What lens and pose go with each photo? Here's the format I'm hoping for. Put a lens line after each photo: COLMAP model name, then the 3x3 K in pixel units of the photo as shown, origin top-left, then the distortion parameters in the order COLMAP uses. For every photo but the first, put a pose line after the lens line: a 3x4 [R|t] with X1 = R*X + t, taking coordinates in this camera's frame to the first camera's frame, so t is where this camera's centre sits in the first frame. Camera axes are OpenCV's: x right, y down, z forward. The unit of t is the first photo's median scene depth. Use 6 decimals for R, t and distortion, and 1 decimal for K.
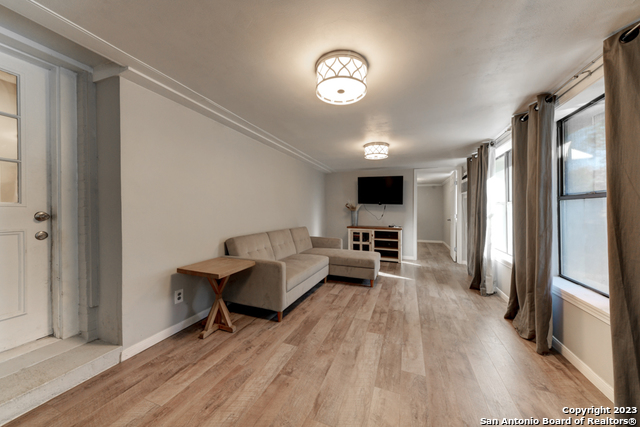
lens RADIAL K [[222.7, 0, 318.5], [0, 222.7, 211.2], [0, 0, 1]] dist [0.000996, -0.001213]
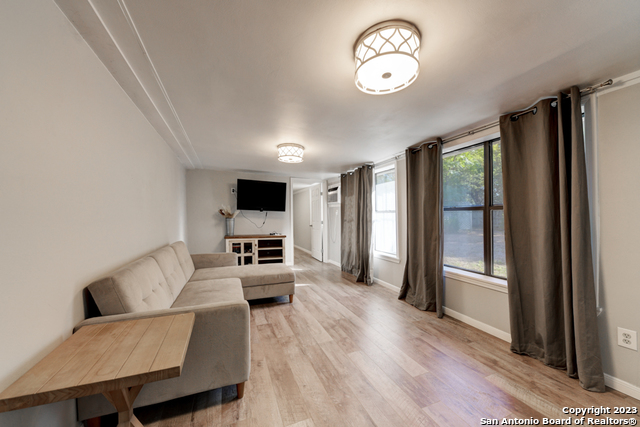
lens RADIAL K [[222.7, 0, 317.5], [0, 222.7, 214.8], [0, 0, 1]] dist [0.000996, -0.001213]
pose [[0.725388, 0.006239, 0.688312, -0.305342], [0.002221, 0.999933, -0.011404, -0.004914], [-0.688337, 0.009801, 0.725325, 0.266639]]
